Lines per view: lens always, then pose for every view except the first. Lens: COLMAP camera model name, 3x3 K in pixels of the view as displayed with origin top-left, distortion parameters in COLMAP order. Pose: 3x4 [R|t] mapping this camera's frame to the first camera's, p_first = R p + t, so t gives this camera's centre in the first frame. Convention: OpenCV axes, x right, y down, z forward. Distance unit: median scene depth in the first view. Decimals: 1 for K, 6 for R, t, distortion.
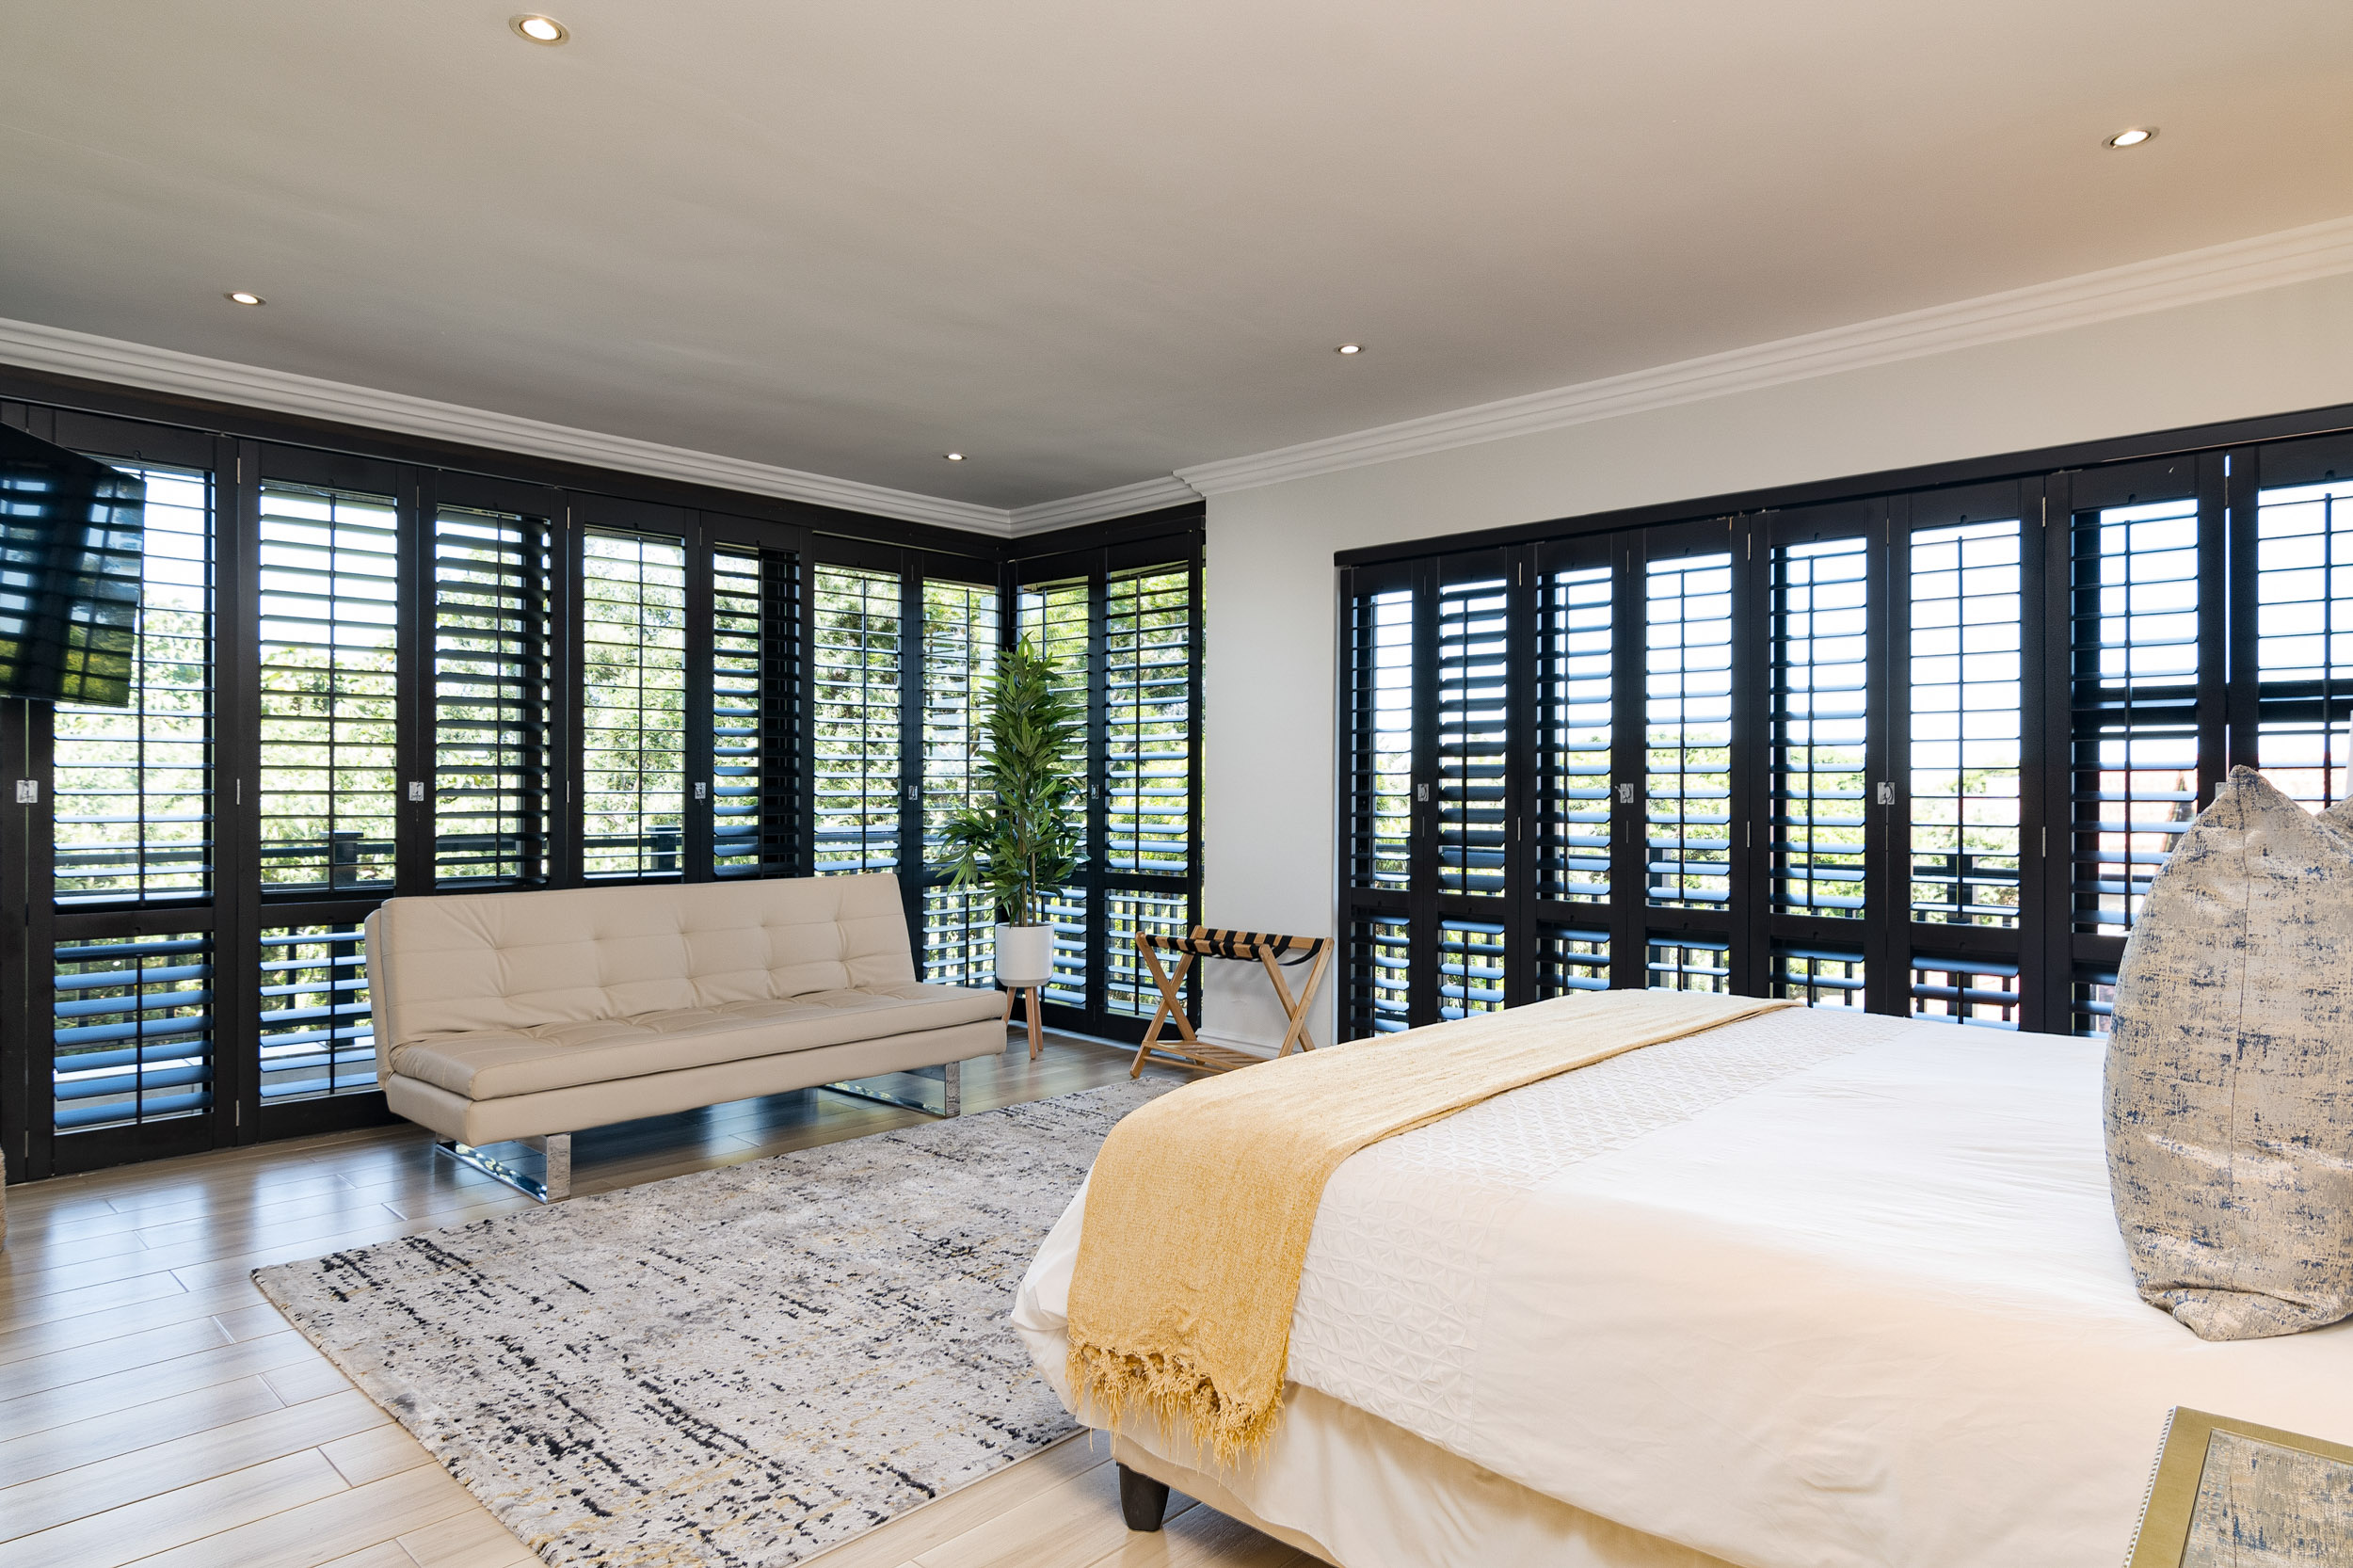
lens RADIAL K [[1331.2, 0, 1182.5], [0, 1331.2, 783.3], [0, 0, 1]] dist [-0.003912, 0.000562]
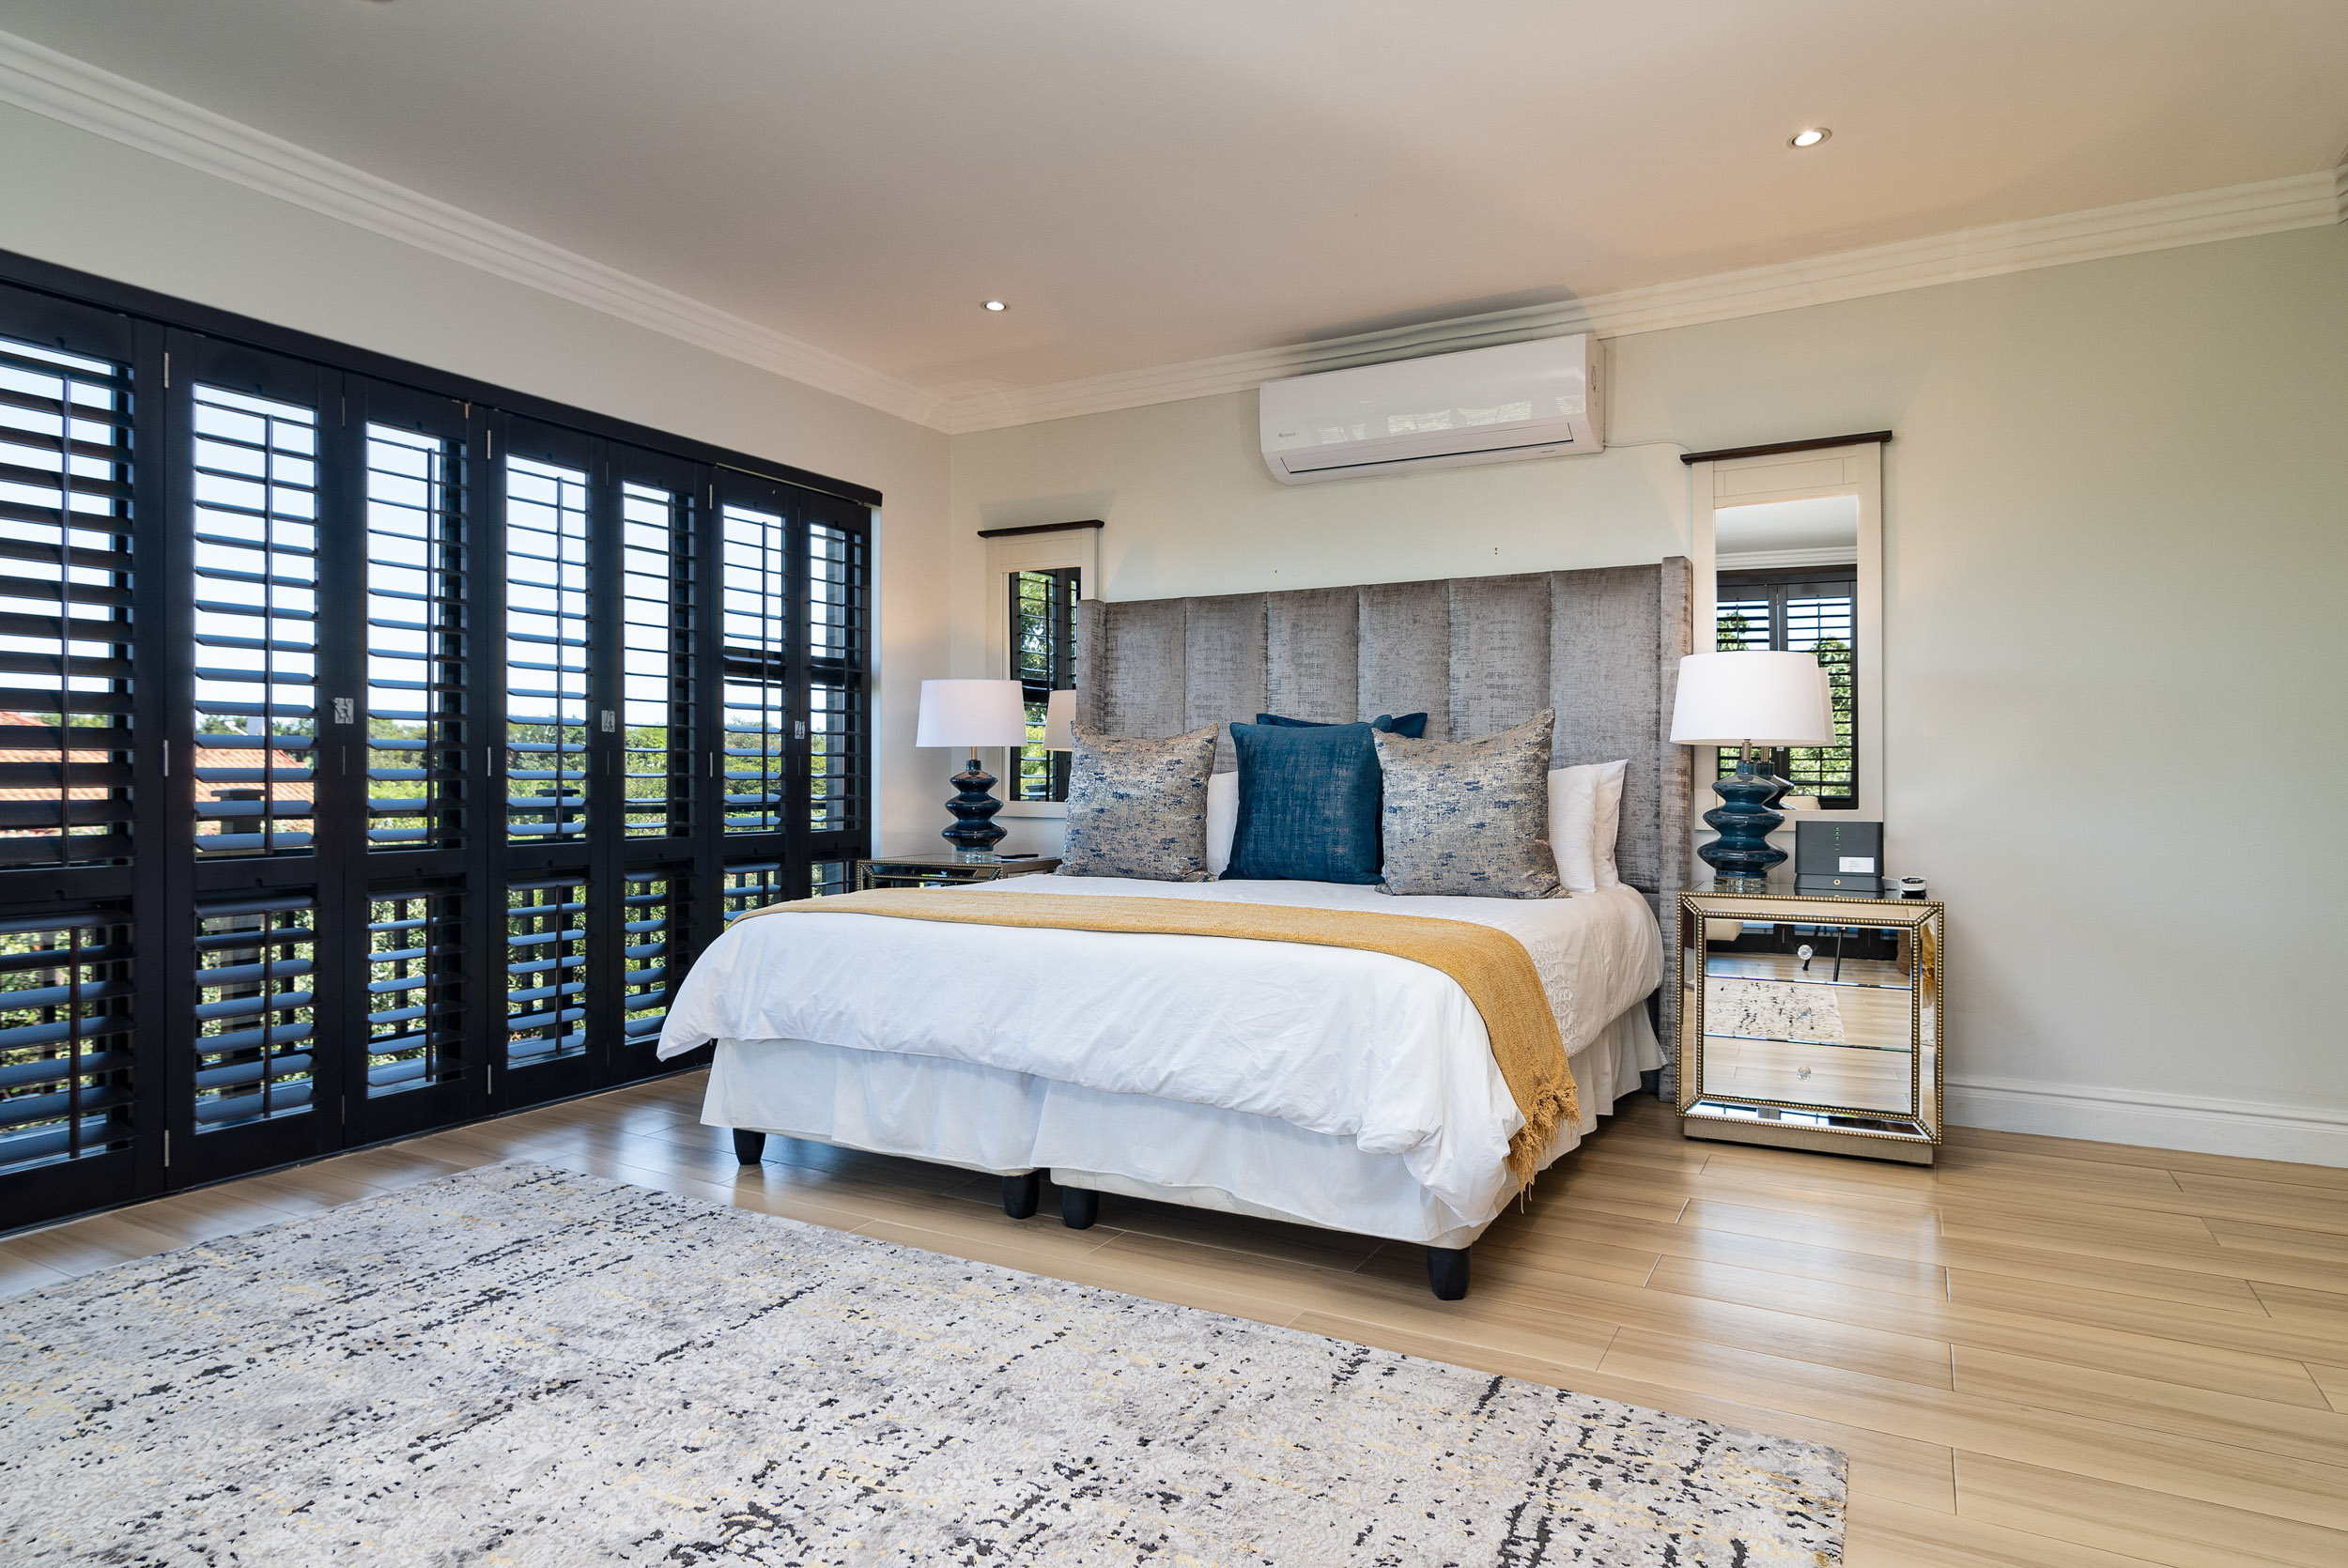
lens RADIAL K [[1328.2, 0, 1180.0], [0, 1328.2, 783.3], [0, 0, 1]] dist [-0.003912, 0.000562]
pose [[-0.242744, -0.012554, 0.970009, -0.939153], [-0.014767, 0.999848, 0.009245, 0.070651], [-0.969978, -0.012080, -0.242892, 1.274320]]
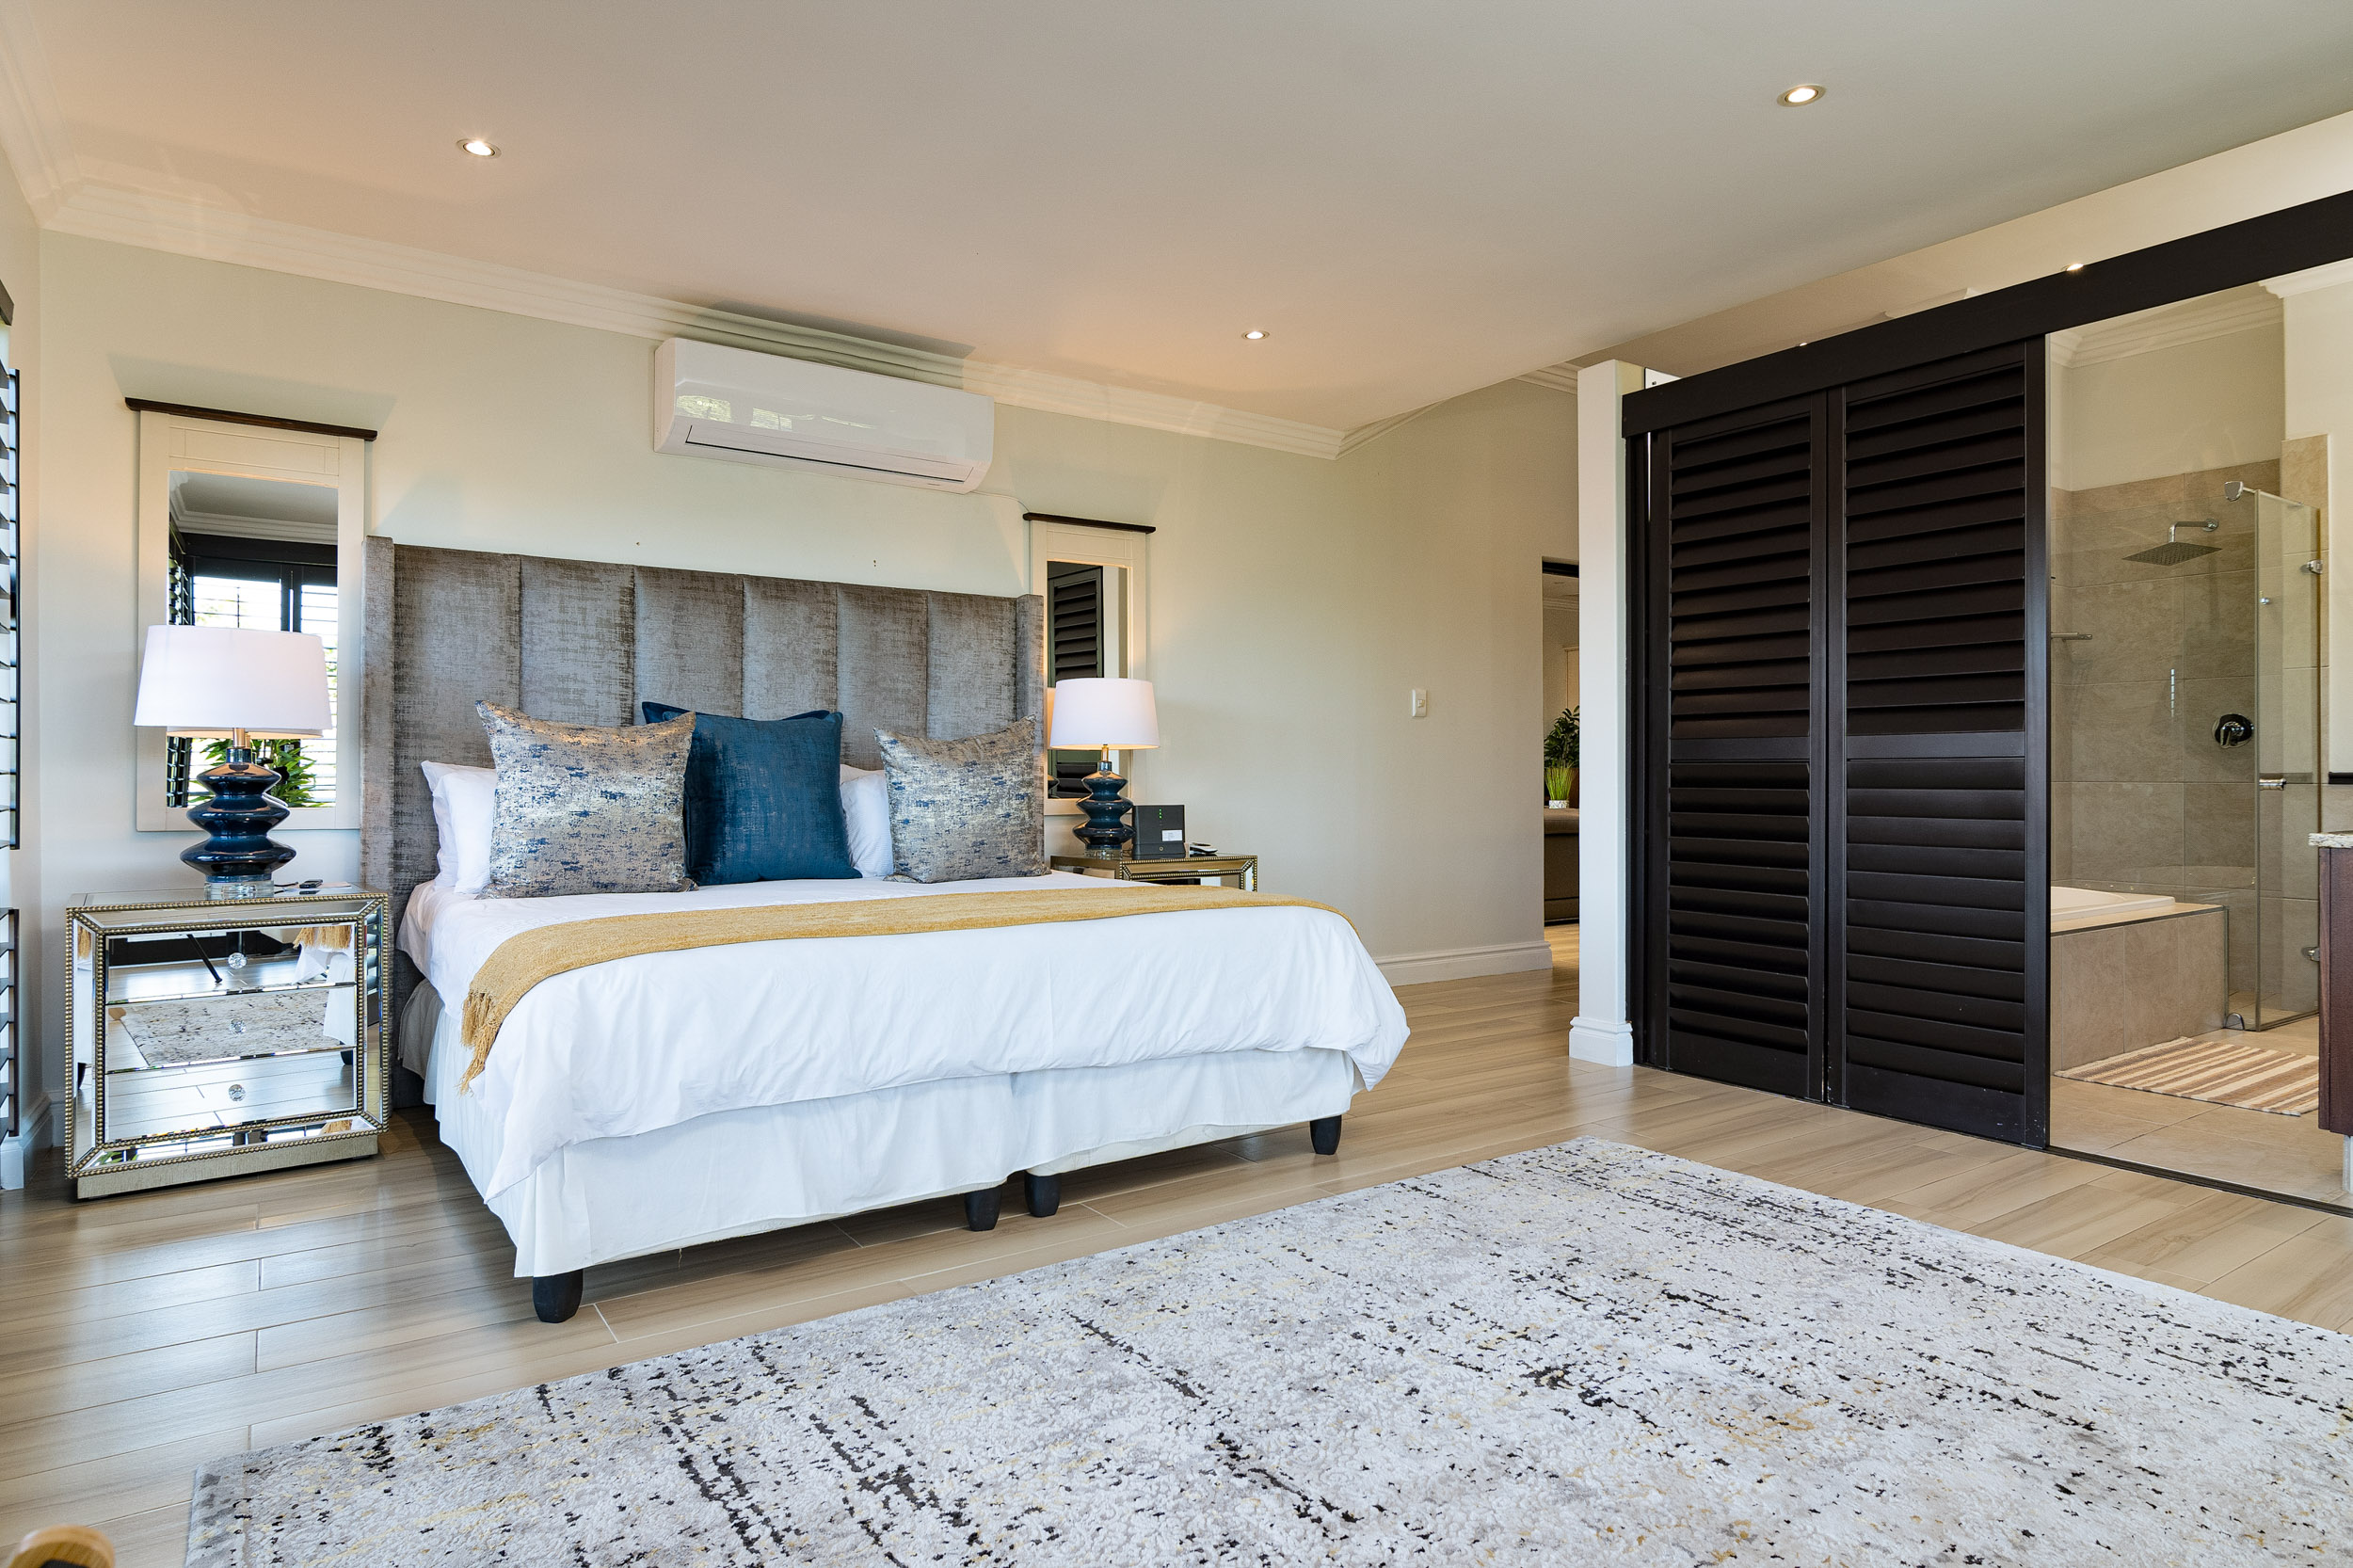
lens RADIAL K [[1331.2, 0, 1182.5], [0, 1331.2, 783.3], [0, 0, 1]] dist [-0.003912, 0.000562]
pose [[-0.977314, -0.008756, 0.211613, -0.165484], [-0.010182, 0.999932, -0.005651, 0.092777], [-0.211549, -0.007678, -0.977337, 2.200808]]
